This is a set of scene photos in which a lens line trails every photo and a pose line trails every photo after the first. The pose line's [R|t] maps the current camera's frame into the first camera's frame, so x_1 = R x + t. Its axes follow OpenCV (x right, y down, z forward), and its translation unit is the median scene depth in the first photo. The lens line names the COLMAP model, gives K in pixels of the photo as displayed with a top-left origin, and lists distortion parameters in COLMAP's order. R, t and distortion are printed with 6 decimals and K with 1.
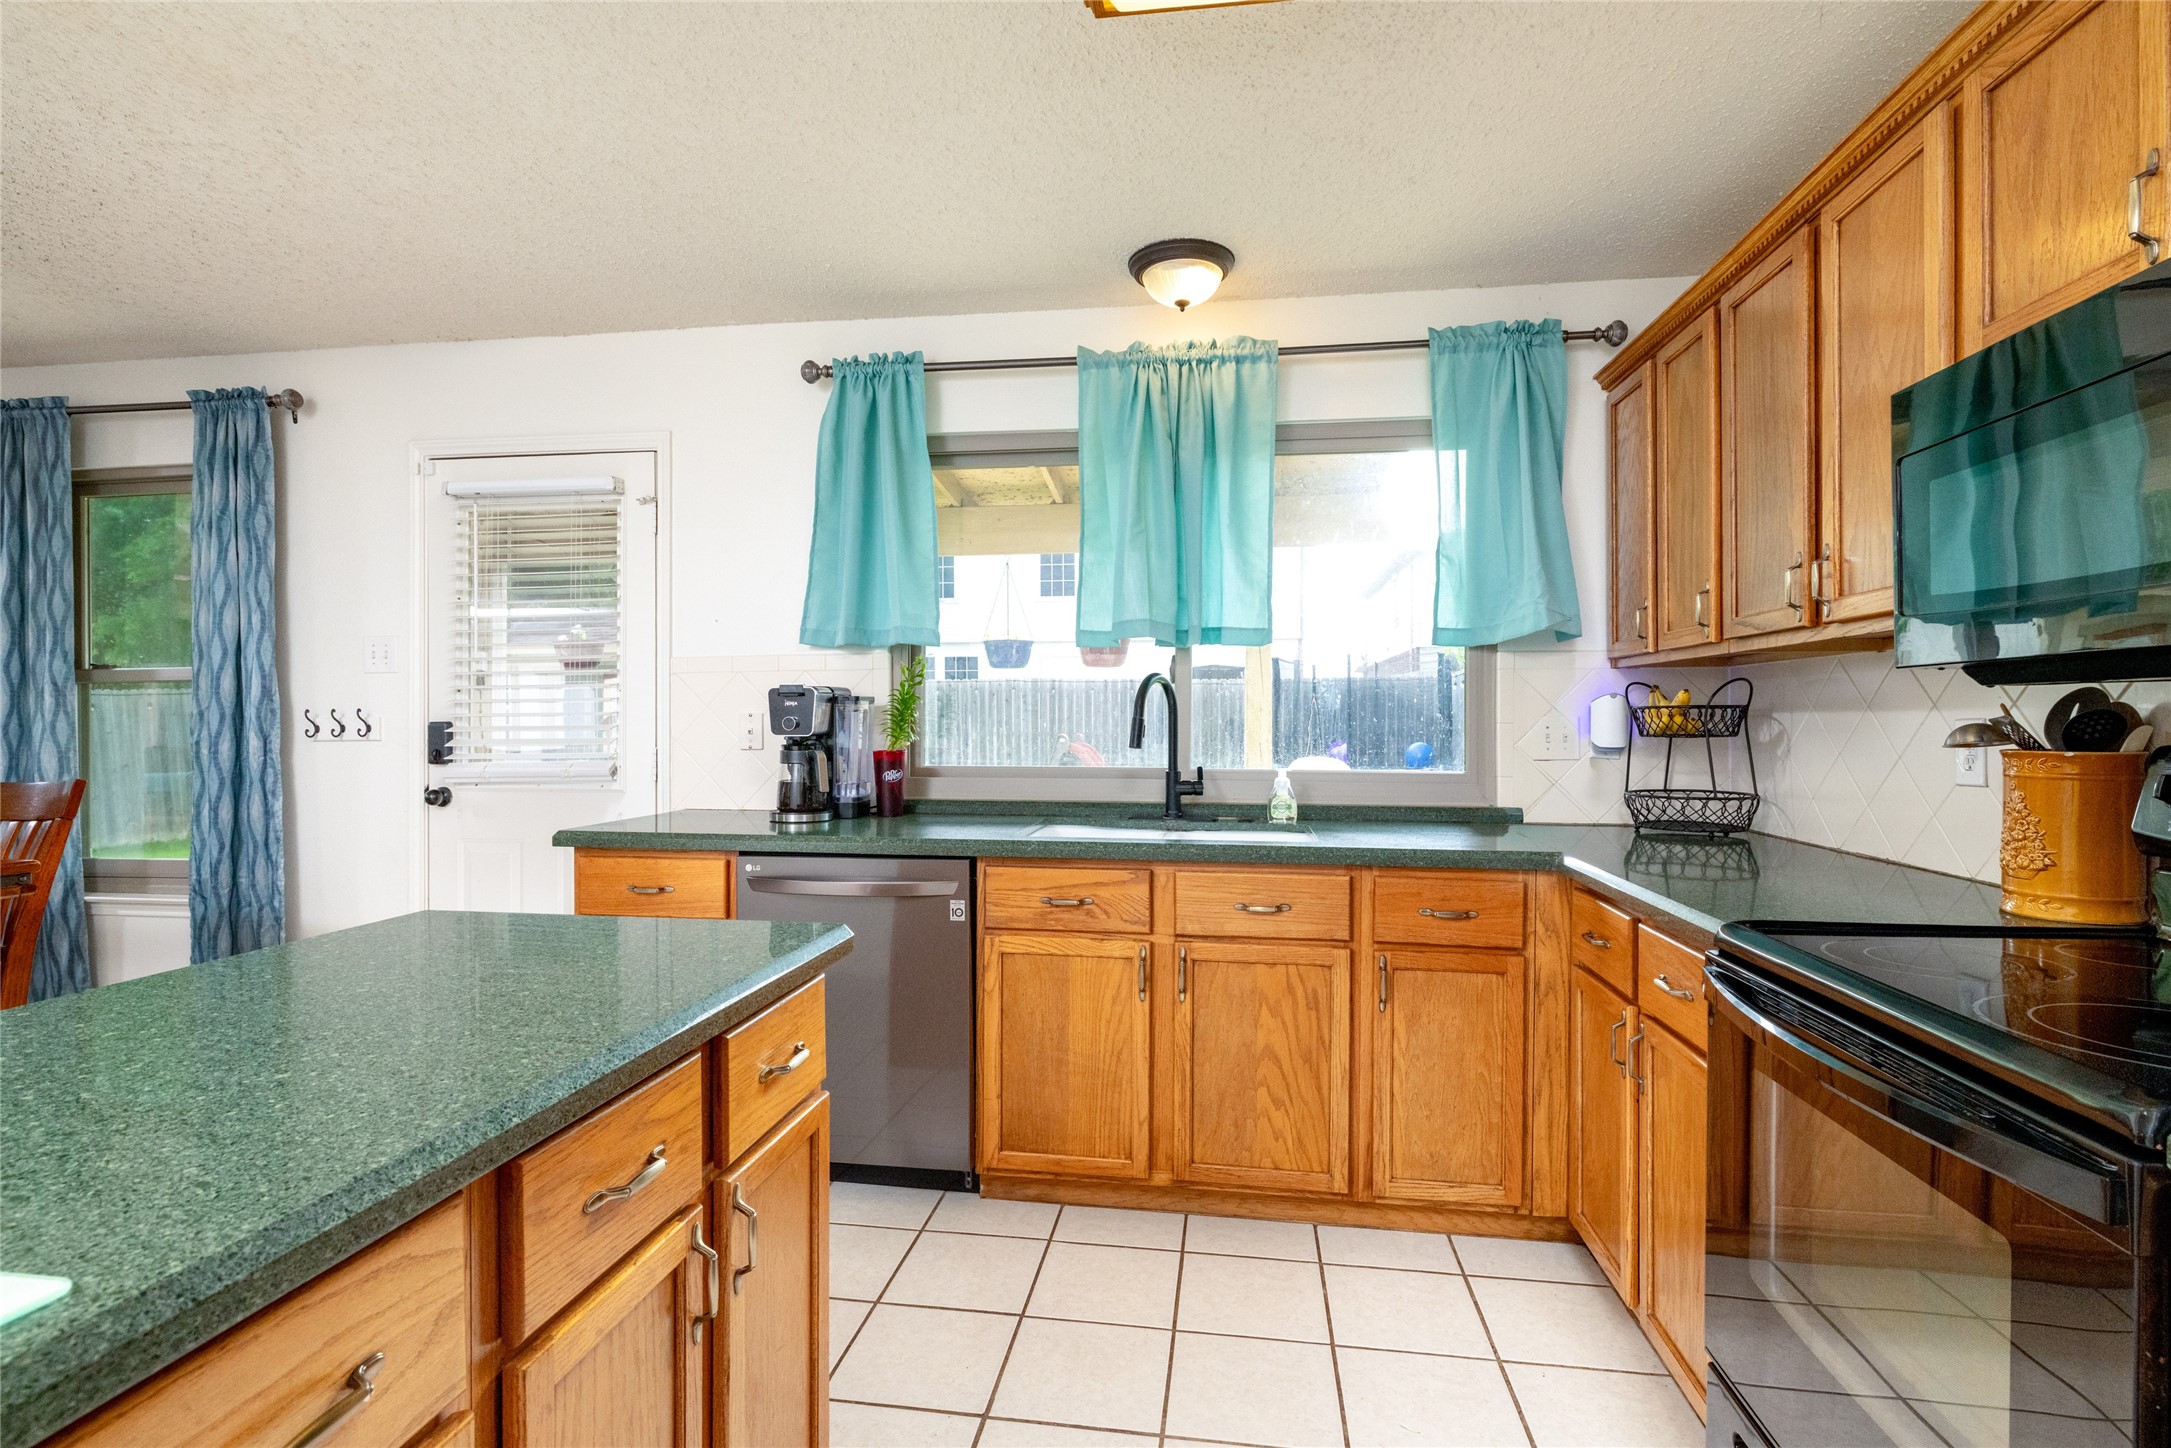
lens RADIAL K [[1086.0, 0, 1085.5], [0, 1086.0, 724.0], [0, 0, 1]] dist [0.000248, 0.001262]
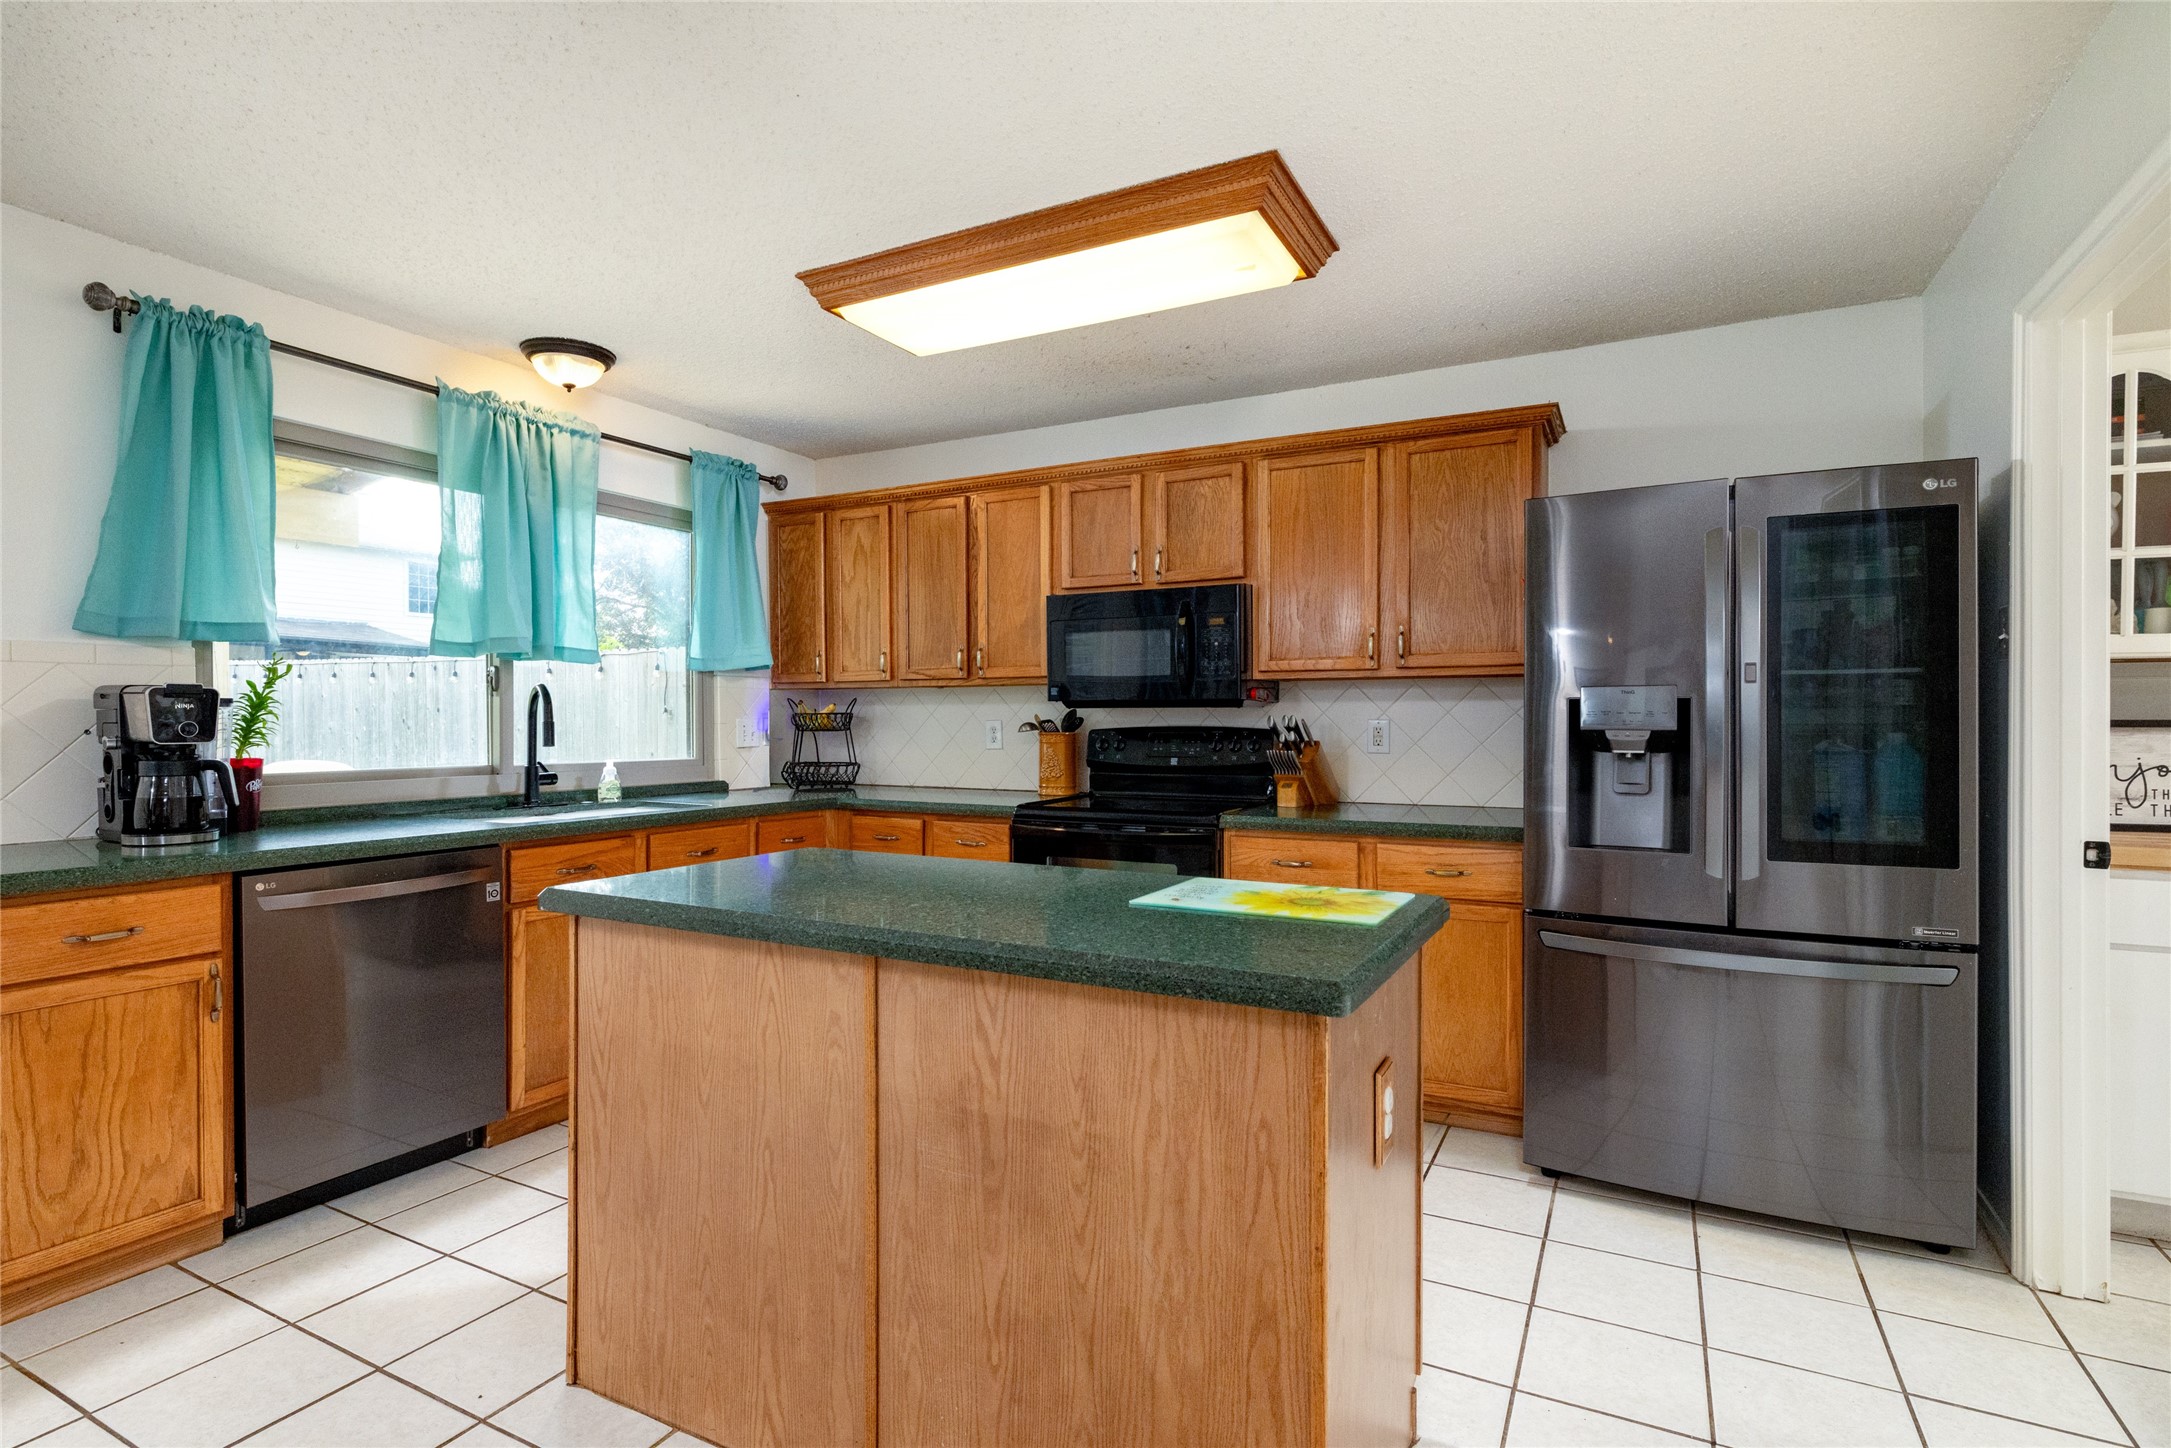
lens RADIAL K [[1042.9, 0, 1160.8], [0, 1042.9, 721.6], [0, 0, 1]] dist [0.002069, 0.000729]
pose [[0.279183, -0.003991, 0.960230, -0.887139], [0.006796, 0.999975, 0.002181, -0.003183], [-0.960214, 0.005917, 0.279203, 0.027374]]
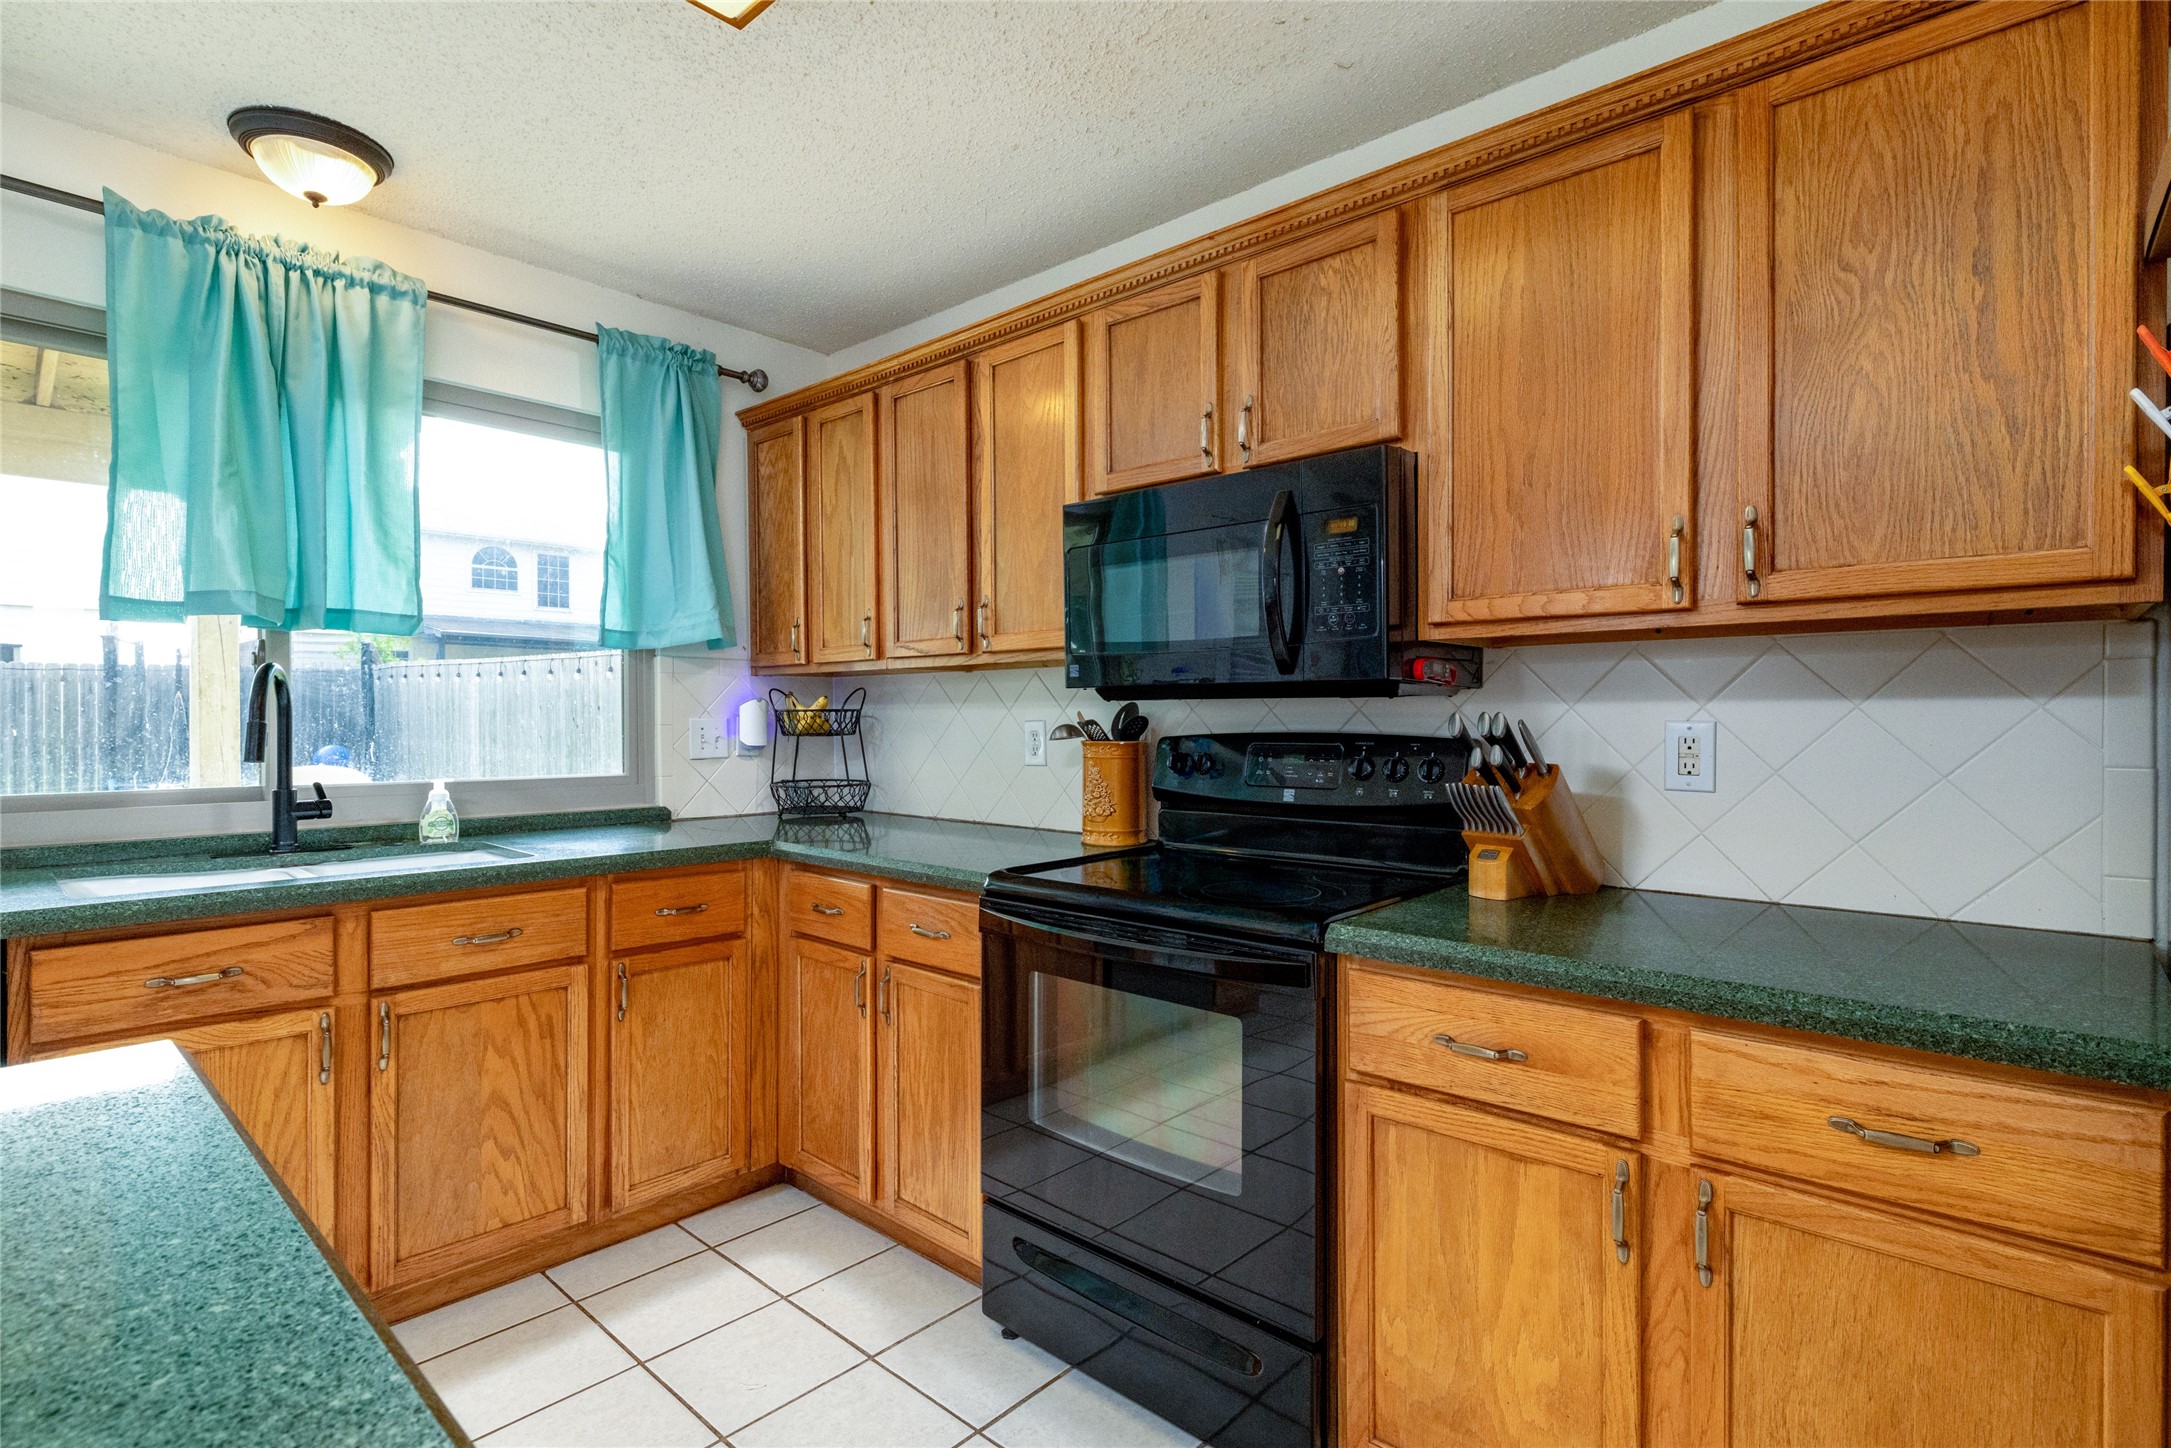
lens RADIAL K [[1042.9, 0, 1160.8], [0, 1042.9, 721.6], [0, 0, 1]] dist [0.002069, 0.000729]
pose [[0.523493, -0.004381, 0.852019, -0.231419], [0.005567, 0.999983, 0.001722, -0.003471], [-0.852012, 0.003842, 0.523508, 0.076704]]
